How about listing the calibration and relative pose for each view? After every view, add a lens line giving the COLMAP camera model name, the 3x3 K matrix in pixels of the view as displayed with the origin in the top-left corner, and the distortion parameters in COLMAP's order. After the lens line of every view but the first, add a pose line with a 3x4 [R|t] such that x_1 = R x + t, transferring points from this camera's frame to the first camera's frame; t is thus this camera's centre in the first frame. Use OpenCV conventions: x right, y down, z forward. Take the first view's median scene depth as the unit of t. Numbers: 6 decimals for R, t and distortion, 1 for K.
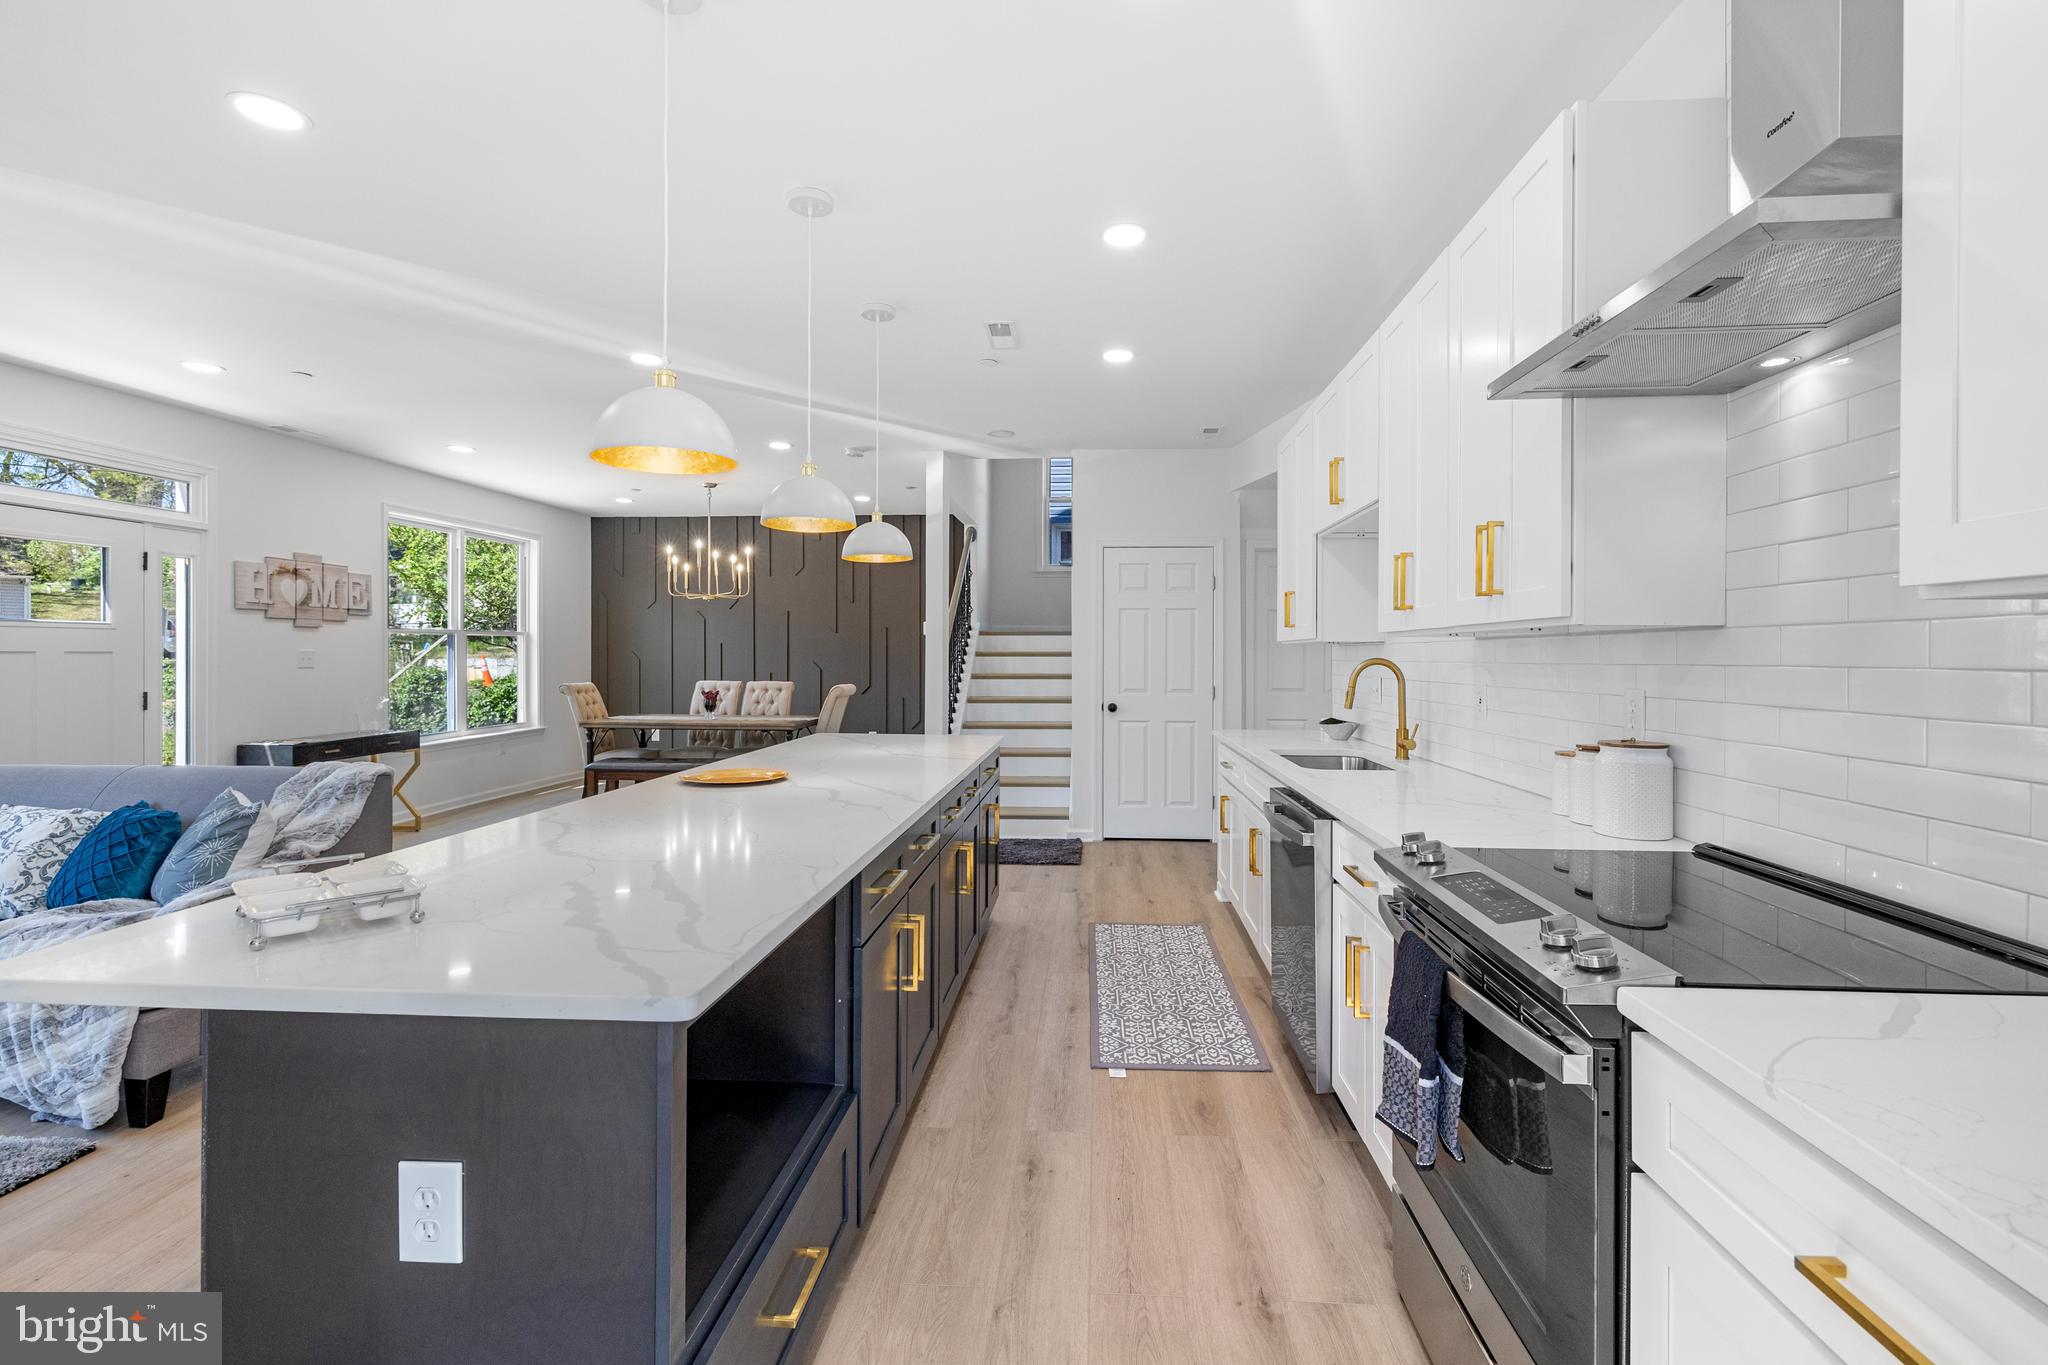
lens RADIAL K [[905.7, 0, 1025.6], [0, 905.7, 661.9], [0, 0, 1]] dist [-0.000282, -0.000055]
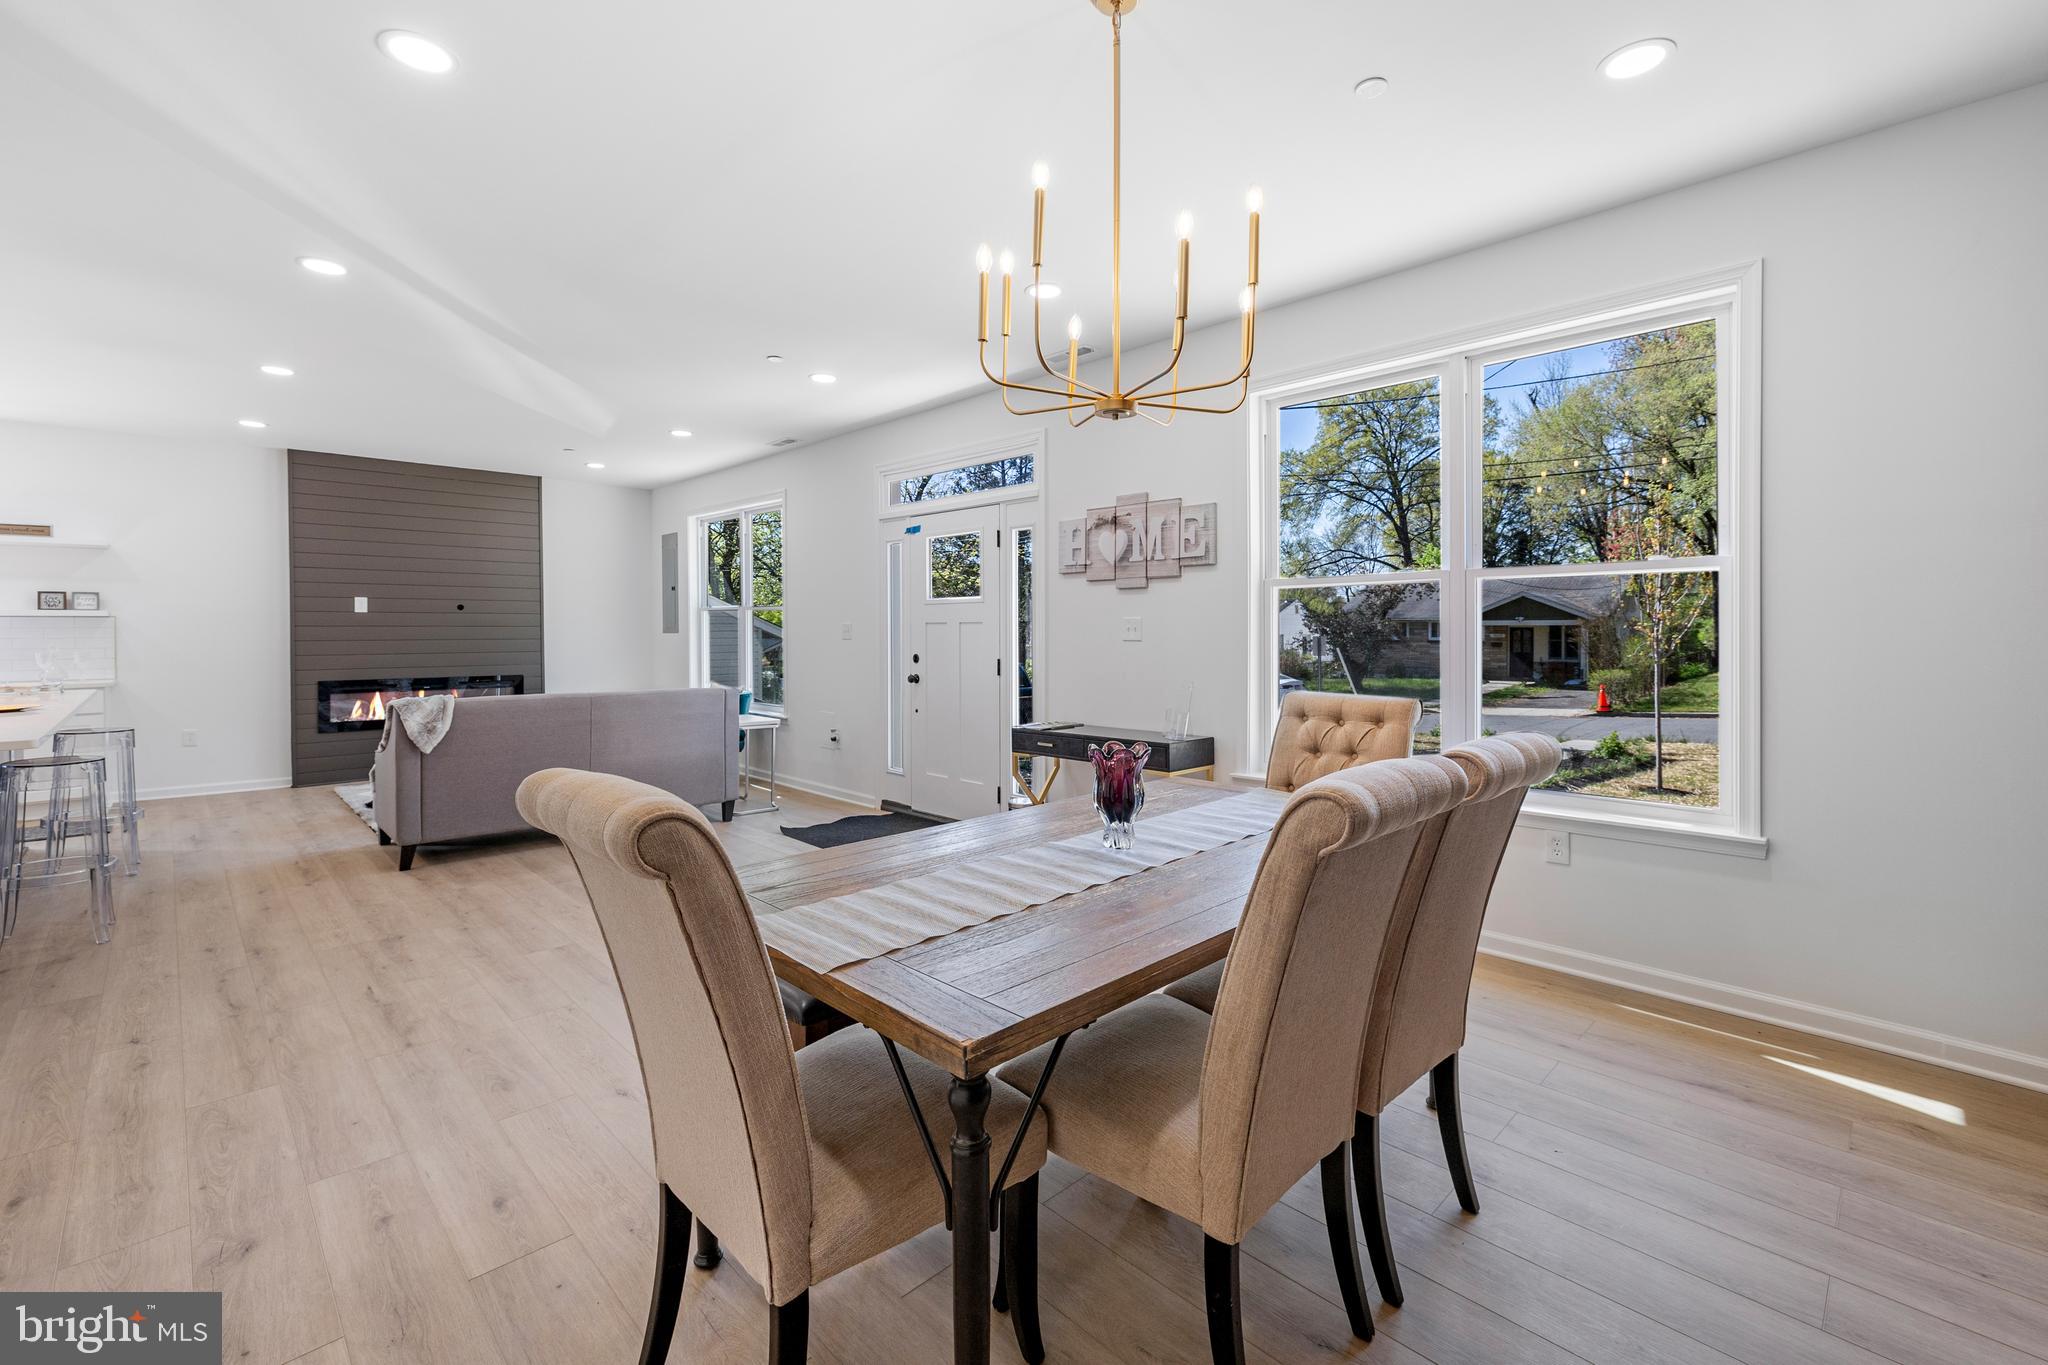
lens RADIAL K [[879.0, 0, 1030.8], [0, 879.0, 633.1], [0, 0, 1]] dist [0.003784, 0.000629]
pose [[-0.661120, 0.002185, -0.750277, -0.168815], [-0.007381, 0.999928, 0.009416, -0.006321], [0.750244, 0.011763, -0.661056, 1.451418]]
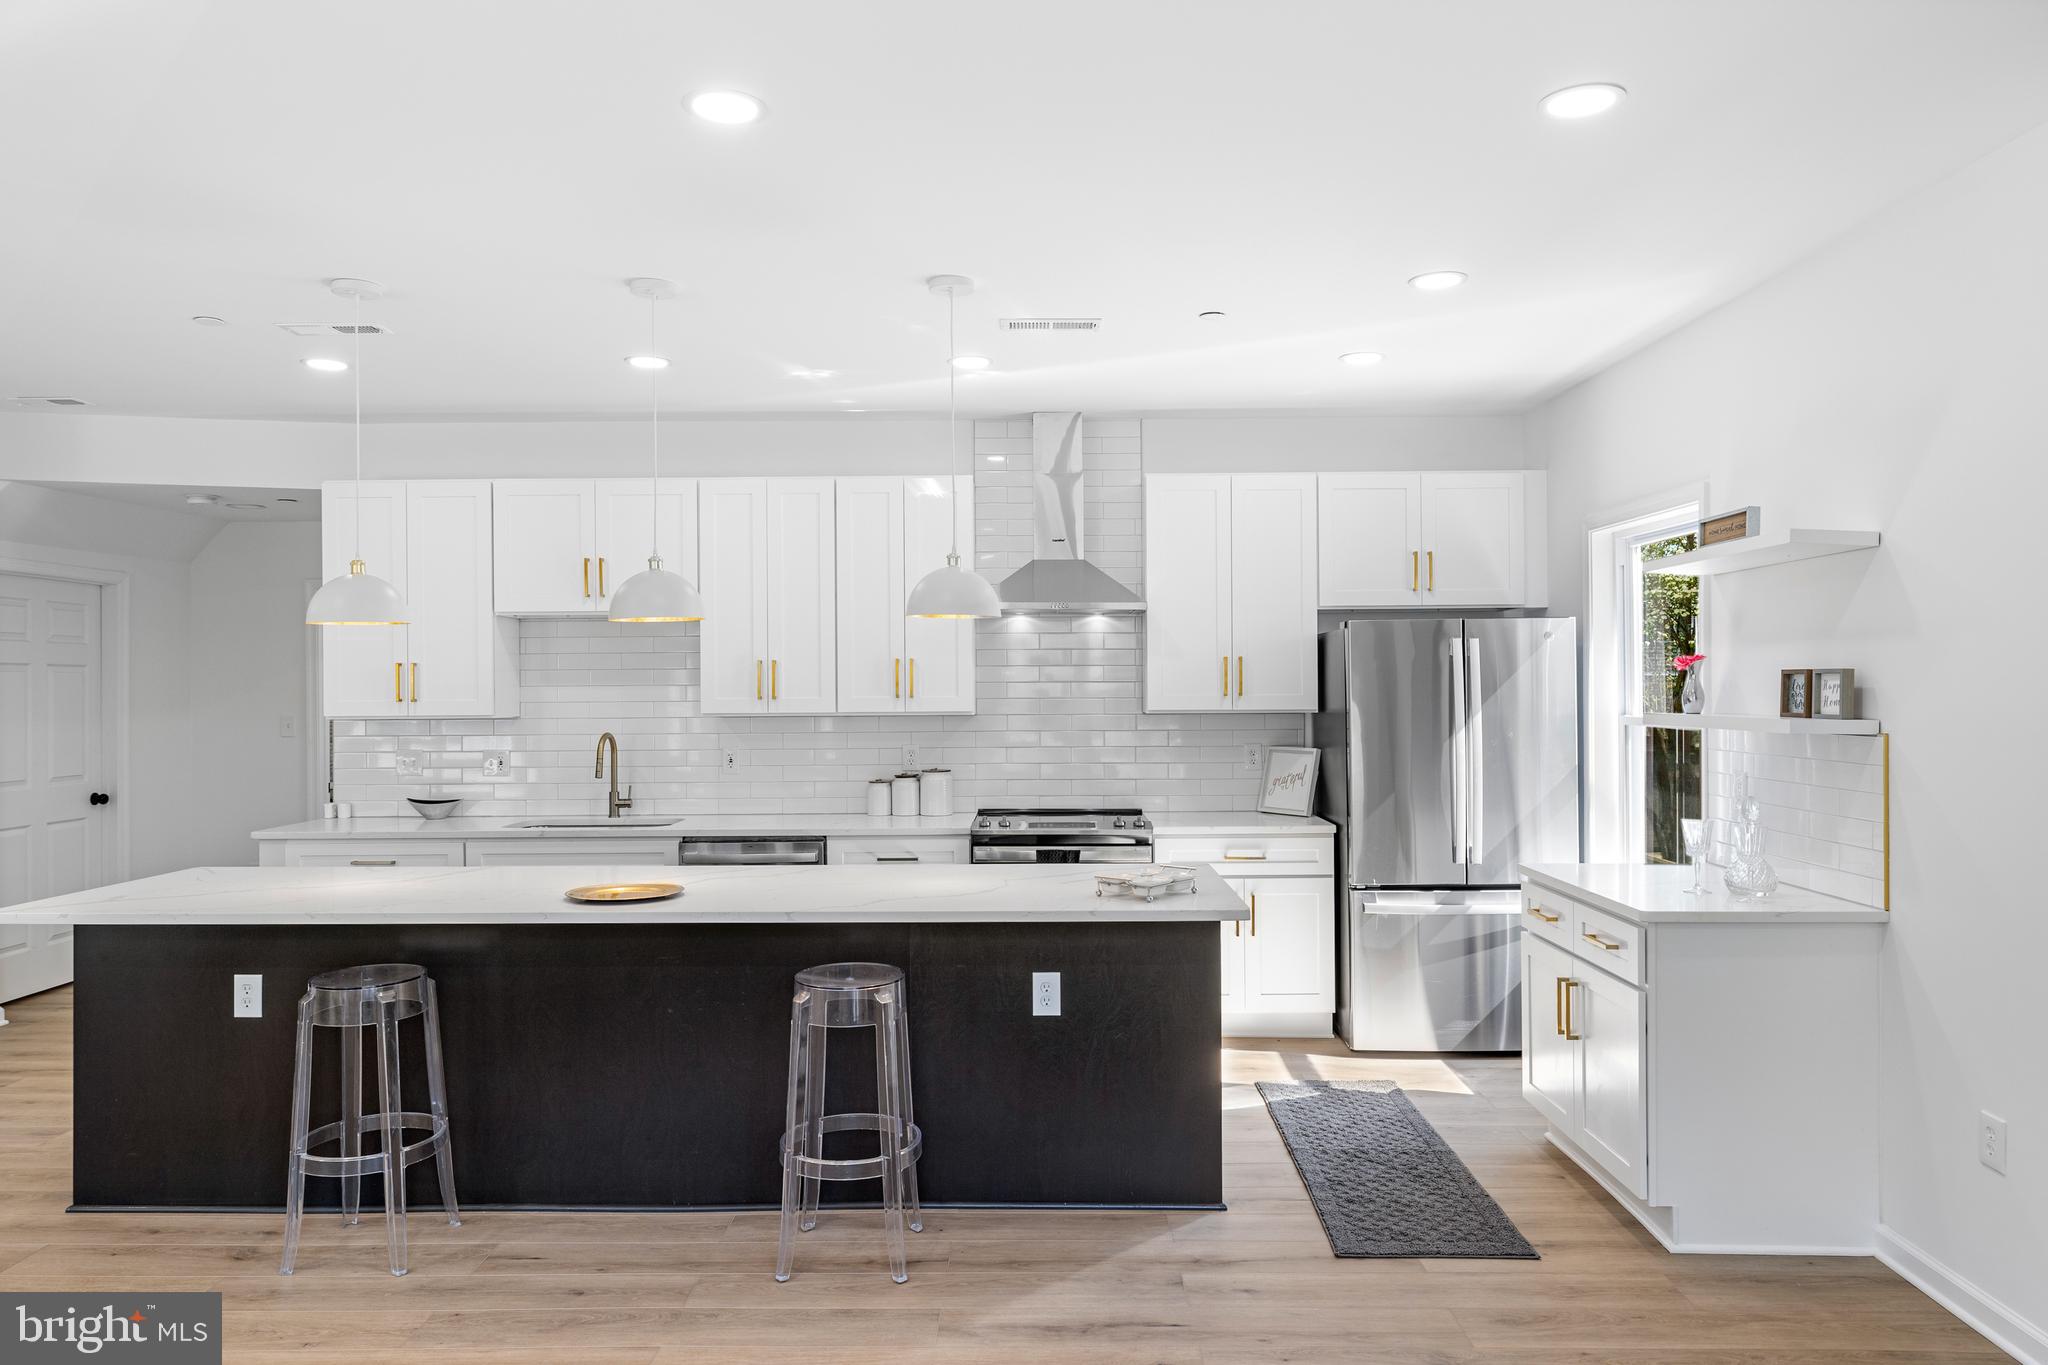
lens RADIAL K [[1353.0, 0, 1024.0], [0, 1353.0, 687.9], [0, 0, 1]] dist [0.000556, -0.000399]
pose [[-0.061766, -0.006846, 0.998067, -0.784784], [0.014741, 0.999861, 0.007770, -0.037545], [-0.997982, 0.015192, -0.061656, 0.331048]]
